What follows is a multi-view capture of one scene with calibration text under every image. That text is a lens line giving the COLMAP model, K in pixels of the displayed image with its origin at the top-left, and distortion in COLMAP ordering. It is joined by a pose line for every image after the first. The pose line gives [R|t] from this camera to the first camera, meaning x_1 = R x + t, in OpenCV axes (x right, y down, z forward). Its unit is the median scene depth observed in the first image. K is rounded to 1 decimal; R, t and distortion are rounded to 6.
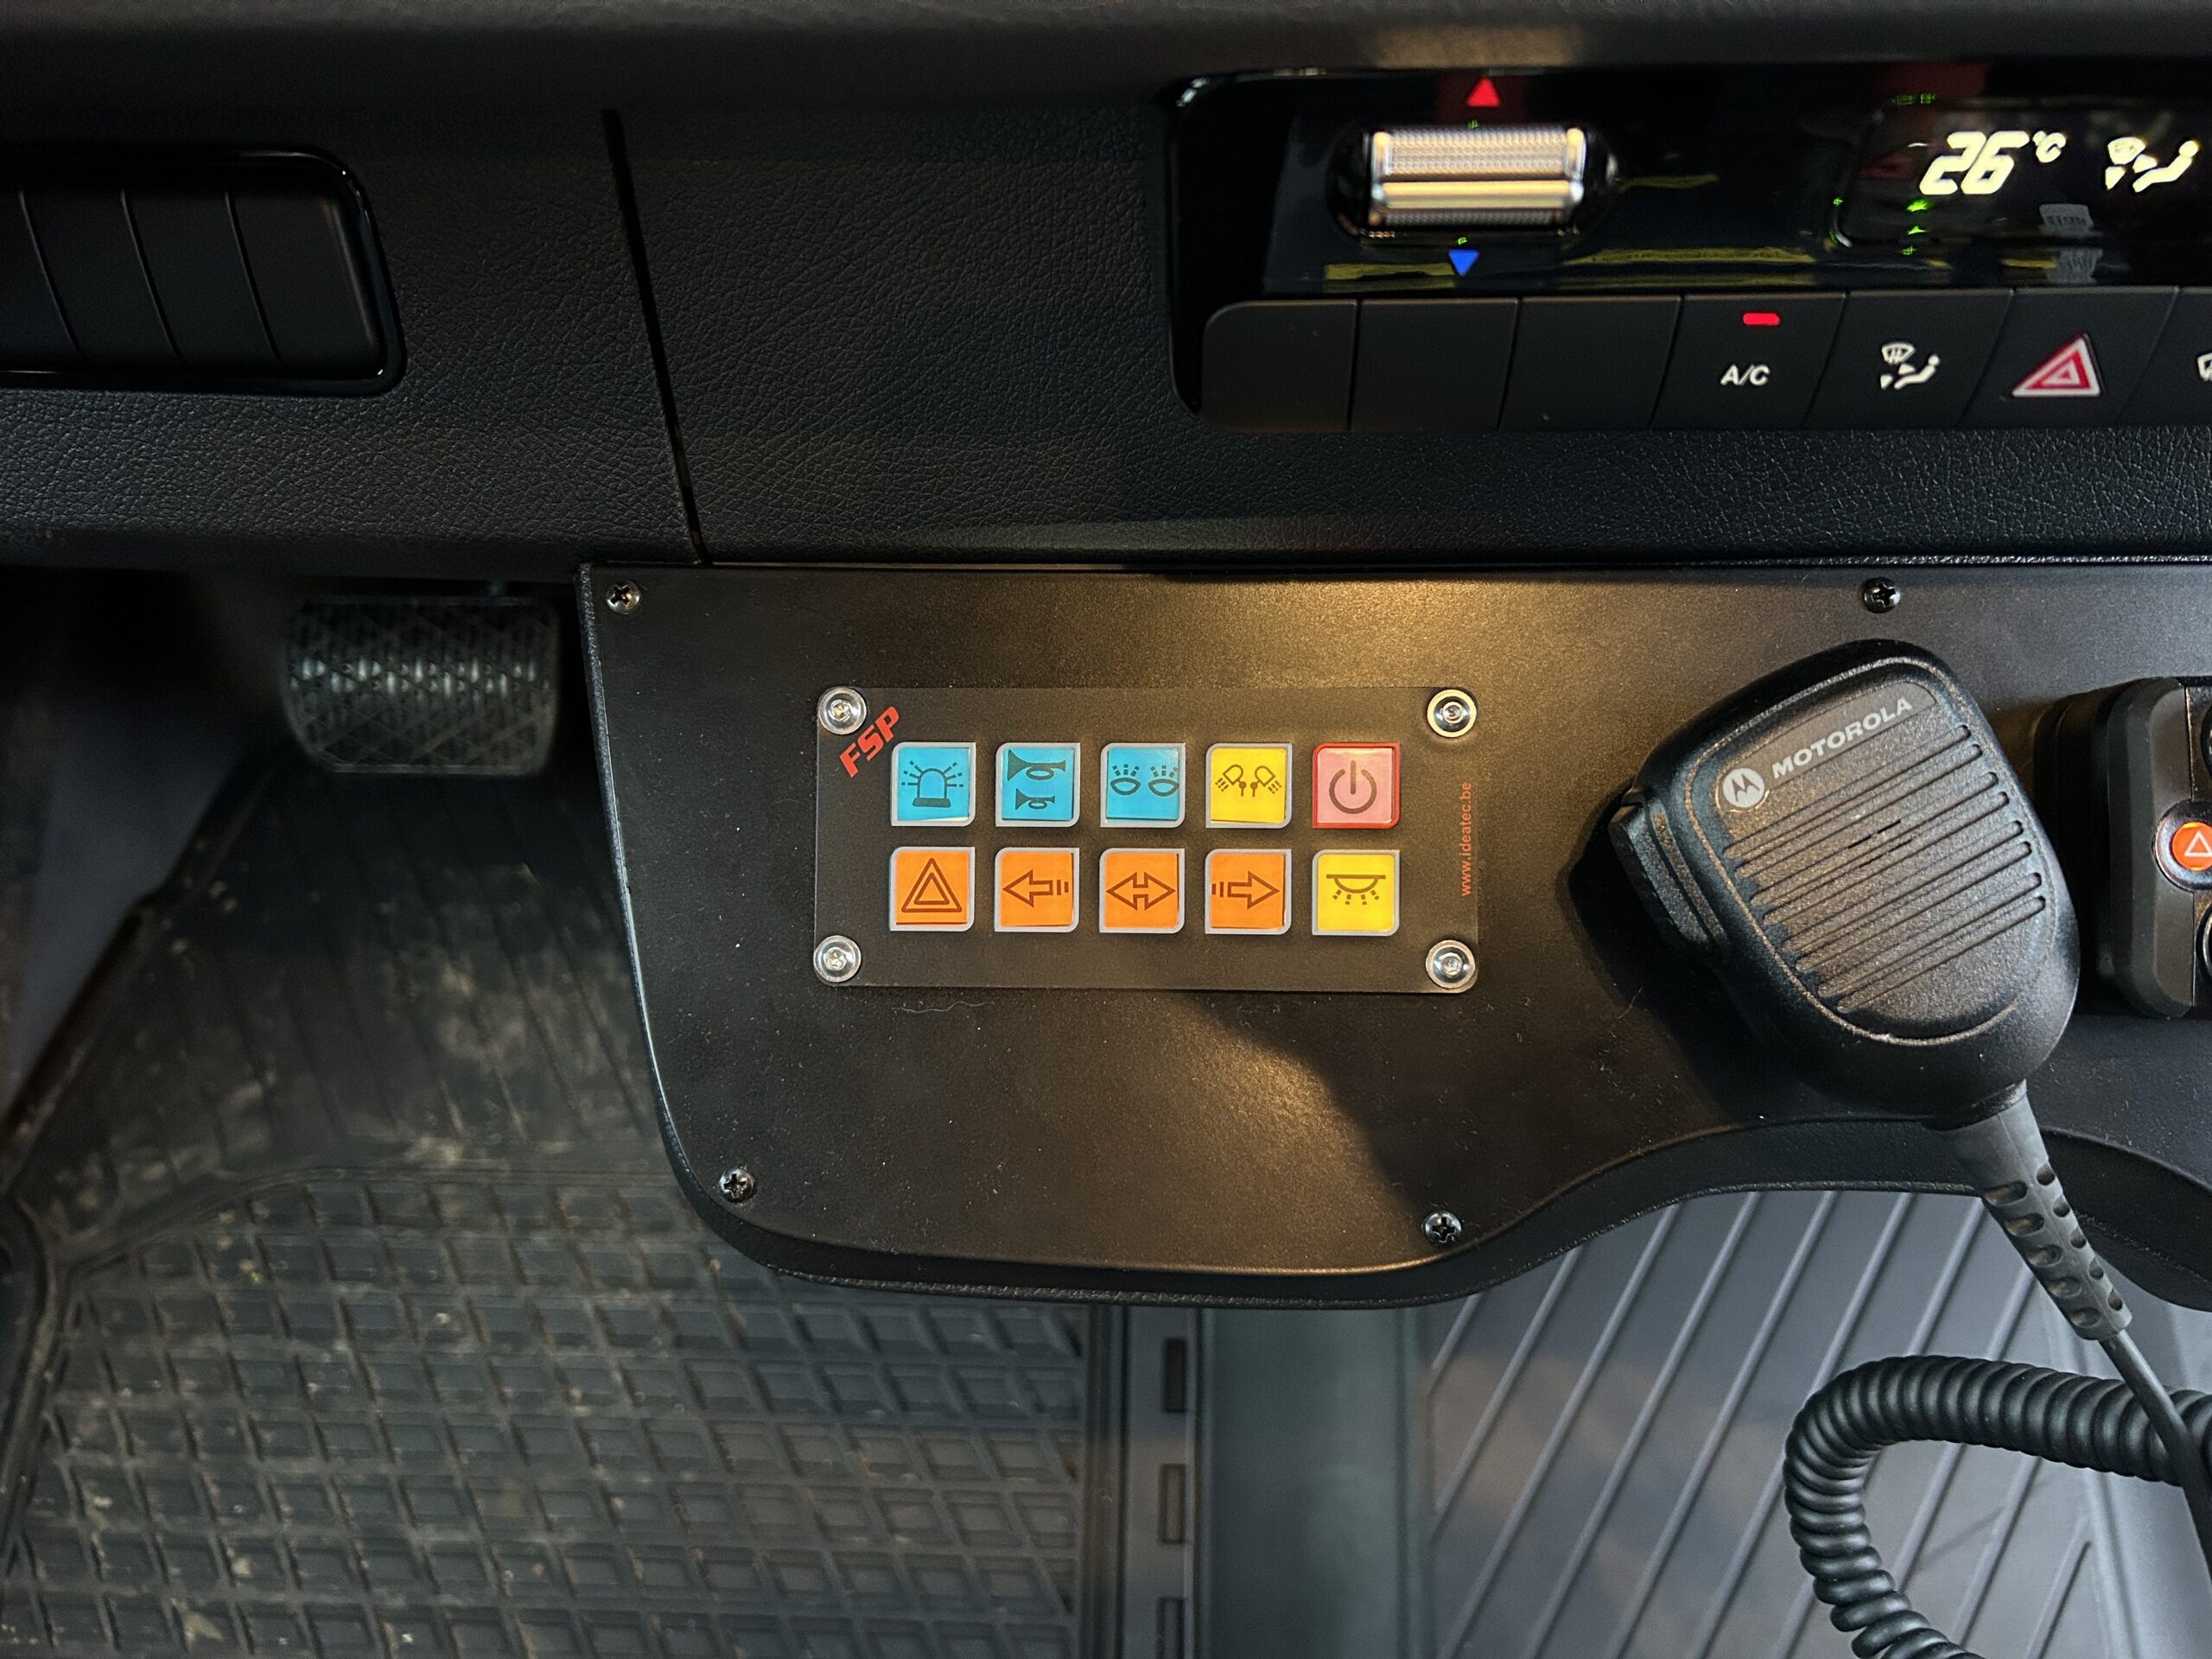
lens RADIAL K [[1675.0, 0, 1105.3], [0, 1675.0, 830.3], [0, 0, 1]] dist [0.063672, -0.070702]
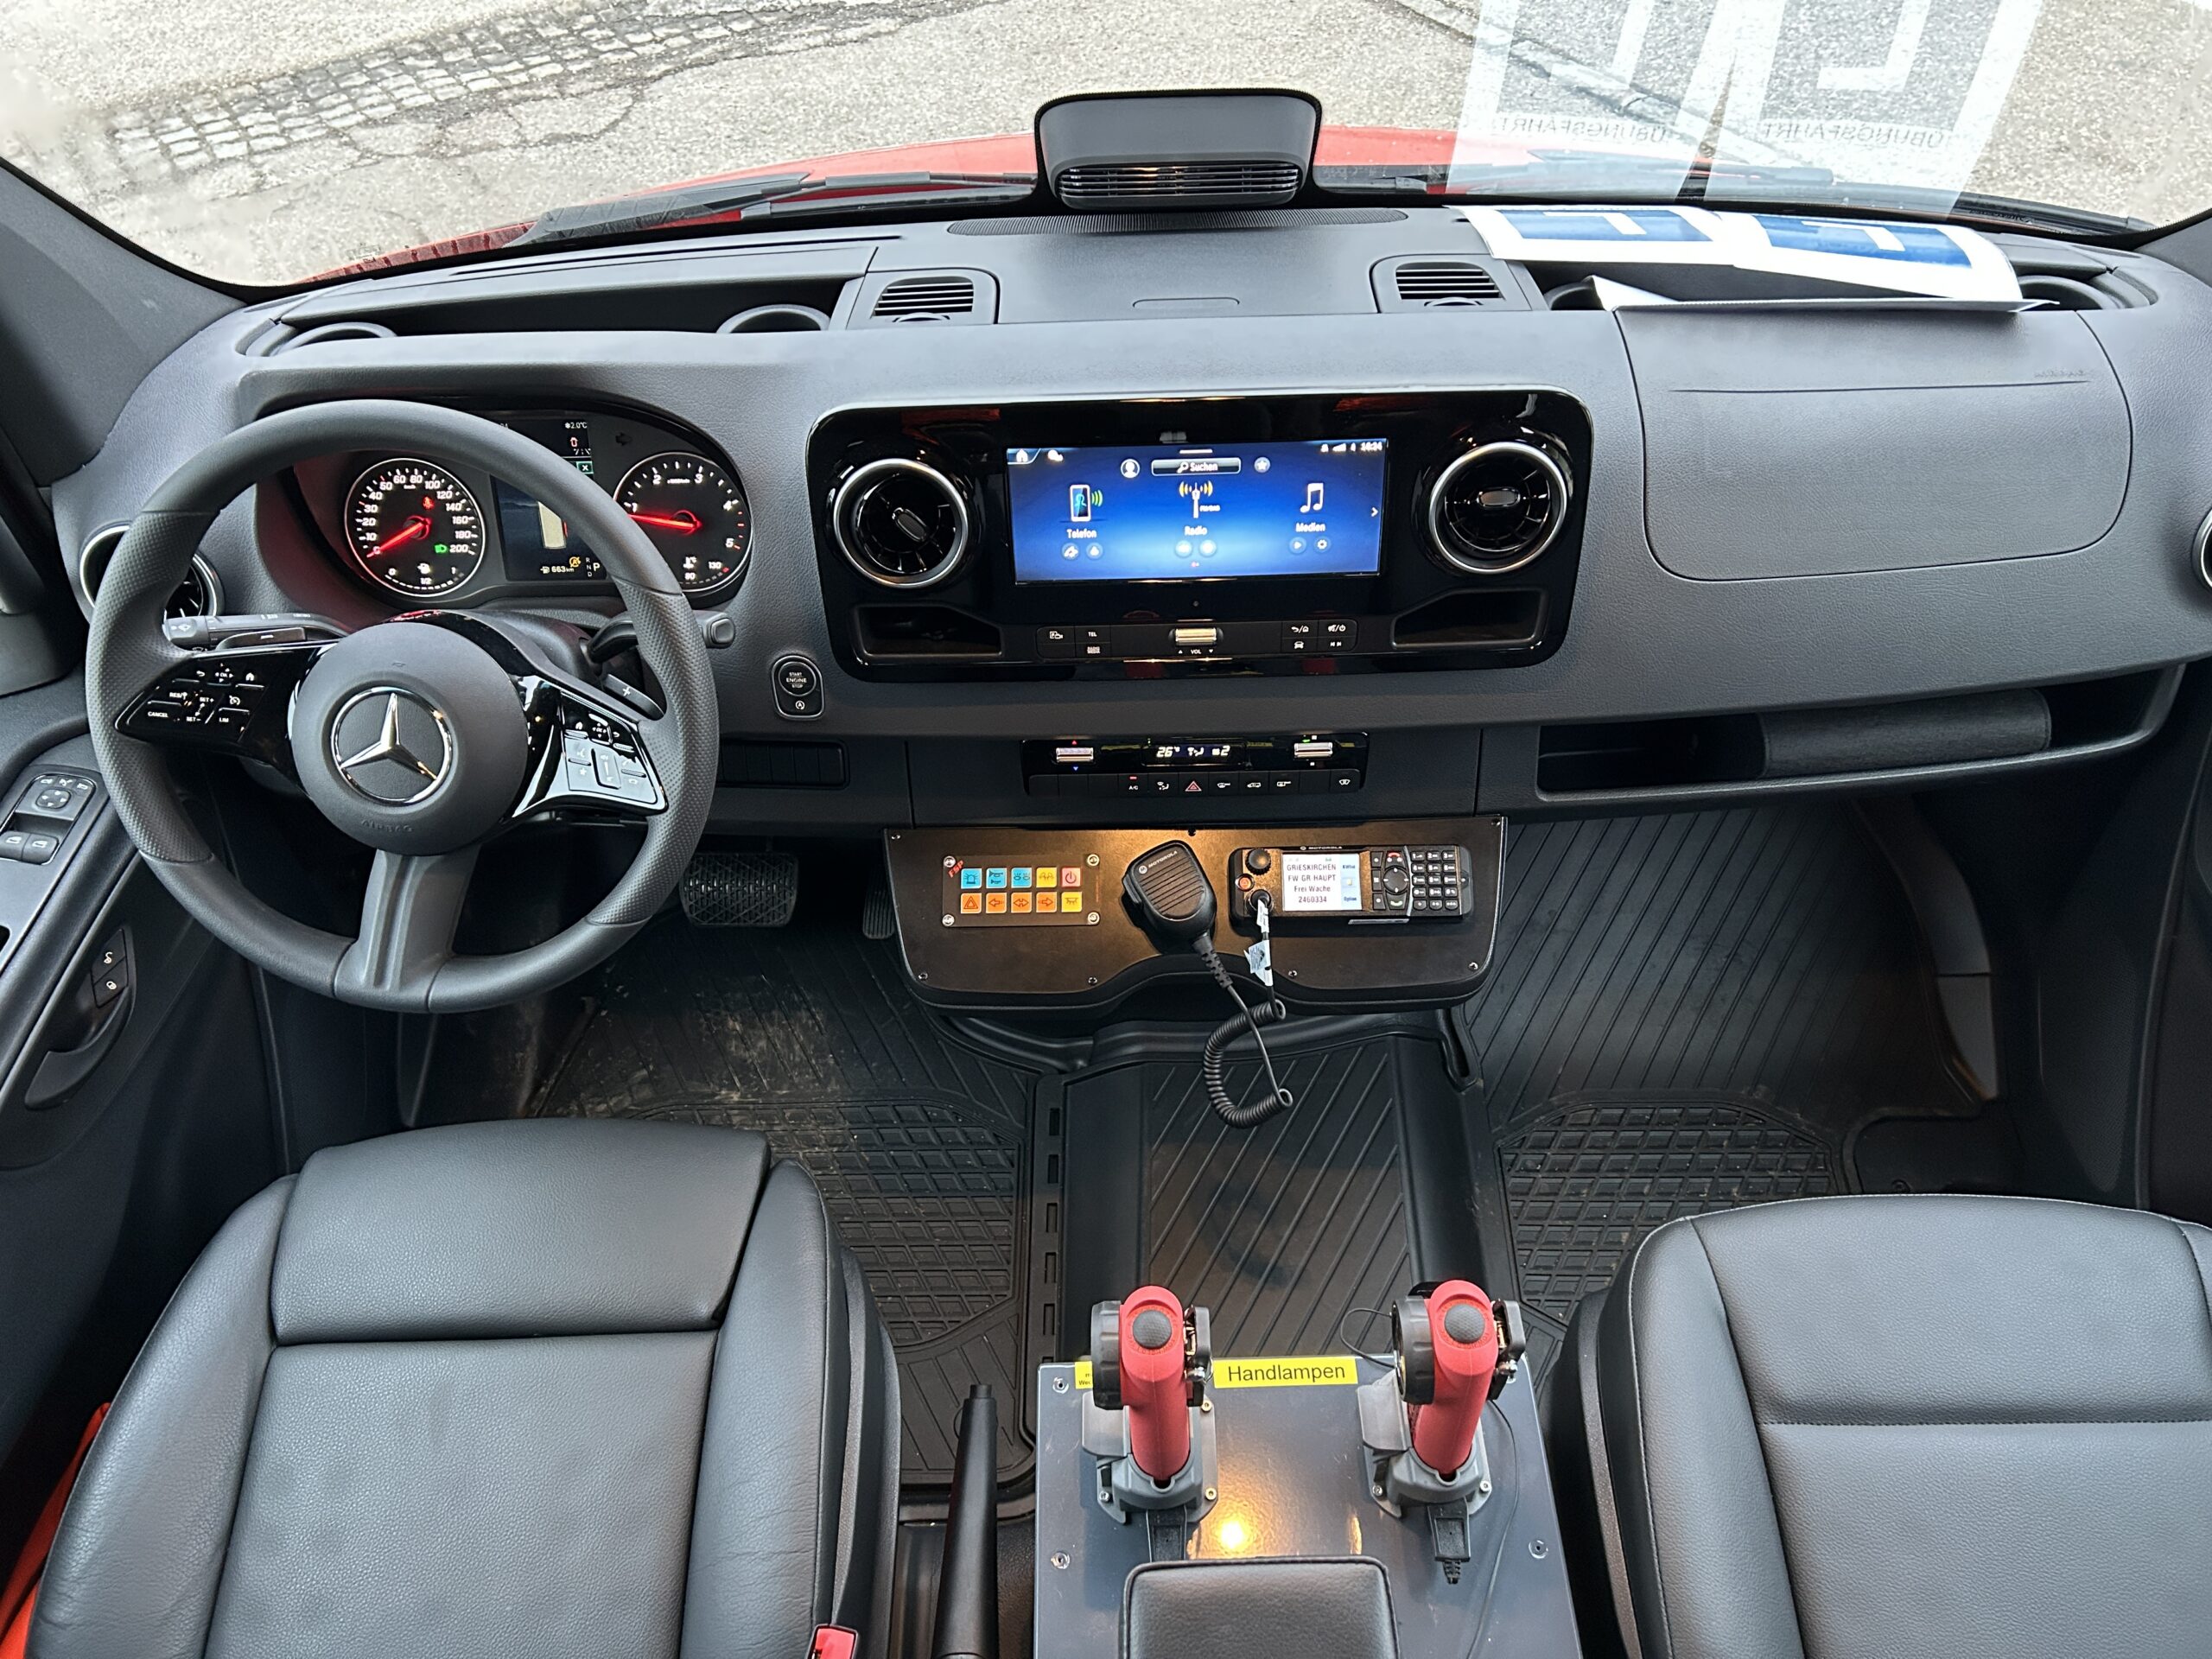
lens RADIAL K [[1675.0, 0, 1111.7], [0, 1675.0, 830.2], [0, 0, 1]] dist [0.063672, -0.070702]
pose [[0.999487, -0.006217, 0.031411, 0.051573], [0.011763, 0.983665, -0.179625, 0.270413], [-0.029781, 0.179902, 0.983234, -1.394684]]
